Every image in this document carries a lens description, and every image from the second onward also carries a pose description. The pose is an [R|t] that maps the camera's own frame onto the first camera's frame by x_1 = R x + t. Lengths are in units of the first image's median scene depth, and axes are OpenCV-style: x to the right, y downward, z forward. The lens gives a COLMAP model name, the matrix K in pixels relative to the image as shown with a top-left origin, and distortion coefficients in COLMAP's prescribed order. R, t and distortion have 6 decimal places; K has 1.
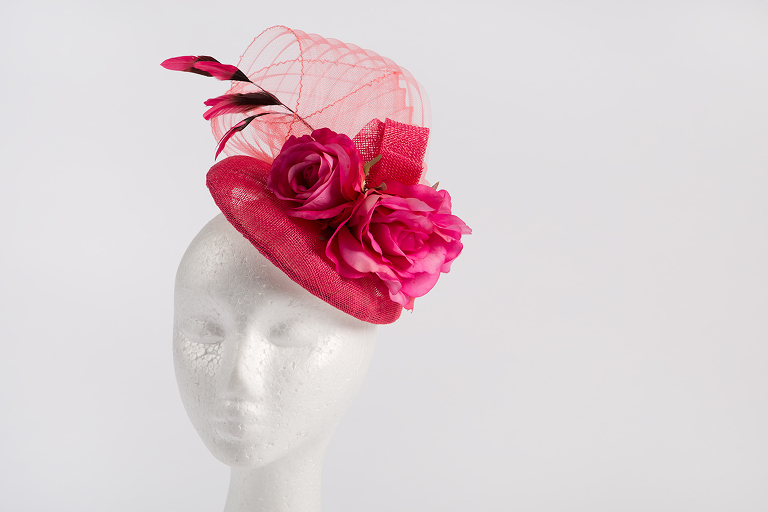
lens RADIAL K [[1519.7, 0, 384.0], [0, 1519.7, 256.0], [0, 0, 1]] dist [0.291259, 0.080738]
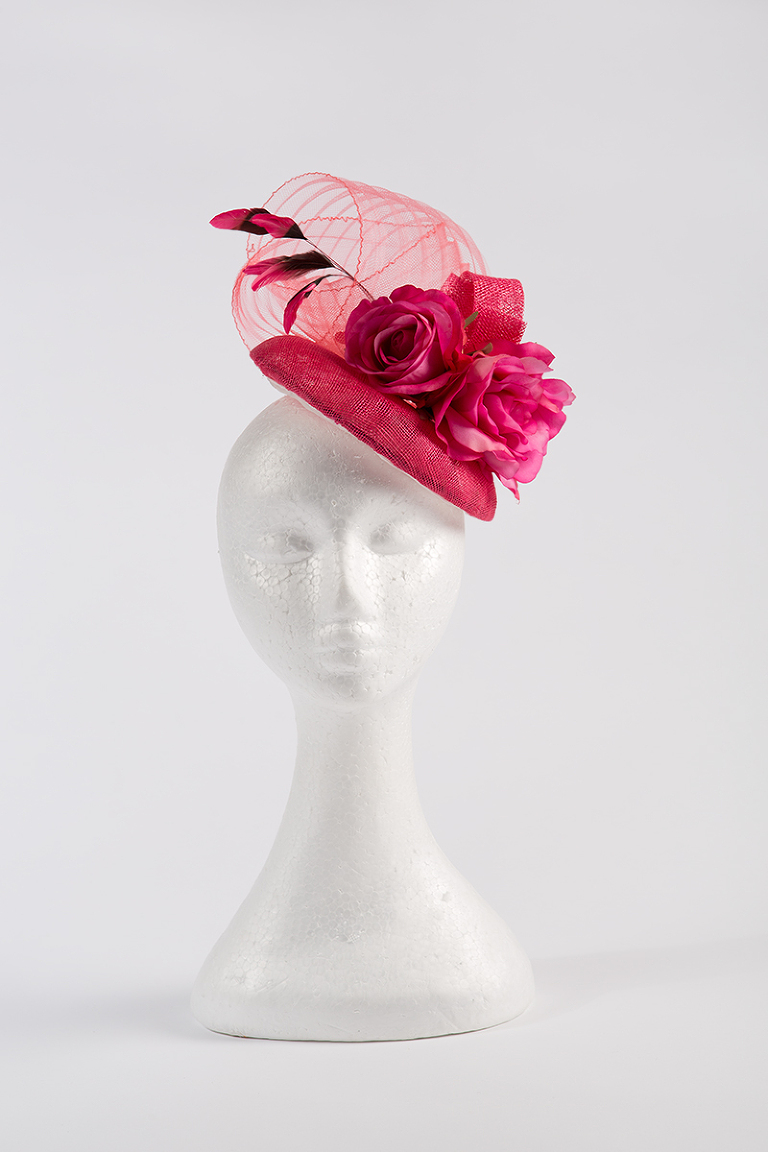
lens RADIAL K [[2279.5, 0, 384.0], [0, 2279.5, 576.0], [0, 0, 1]] dist [0.291259, 0.080738]
pose [[0.968058, -0.104958, 0.227701, -0.350868], [0.111617, 0.993614, -0.016530, 0.091592], [-0.224512, 0.041417, 0.973591, -0.197625]]
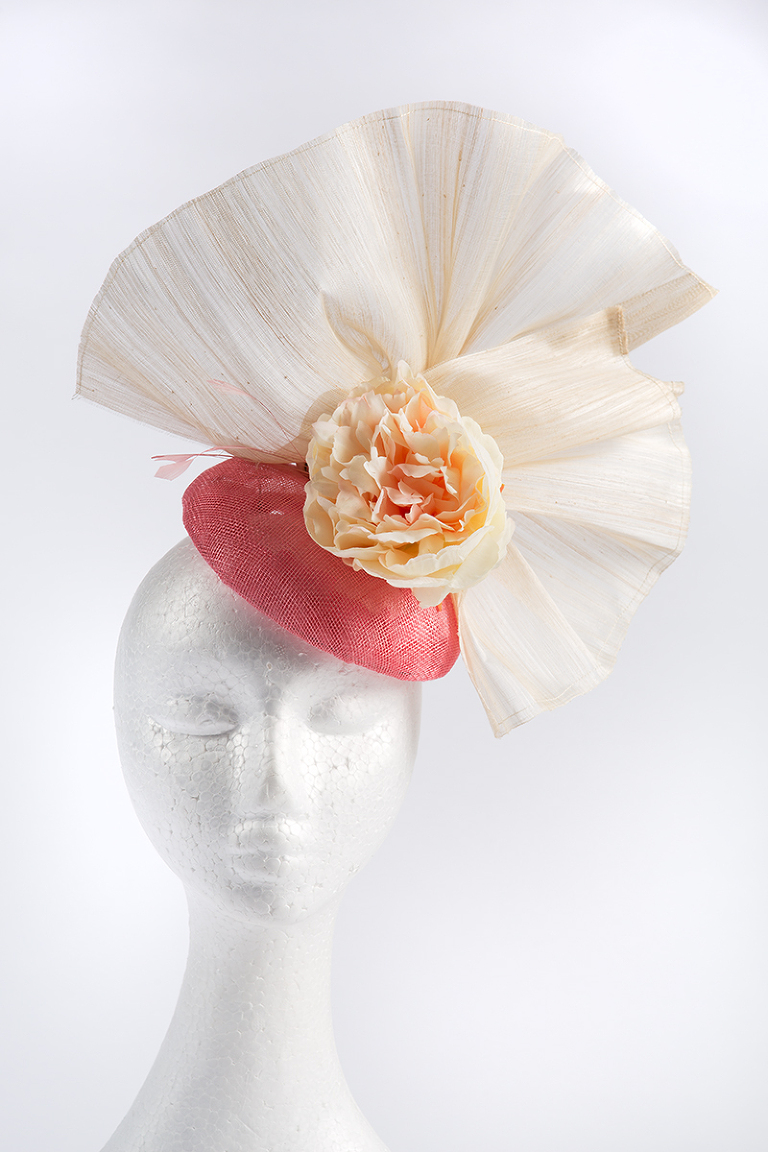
lens RADIAL K [[2279.5, 0, 384.0], [0, 2279.5, 576.0], [0, 0, 1]] dist [0.291259, 0.080738]
pose [[0.956226, -0.012301, 0.292372, -0.331144], [0.026075, 0.998723, -0.043264, 0.034455], [-0.291466, 0.048994, 0.955326, 0.052837]]
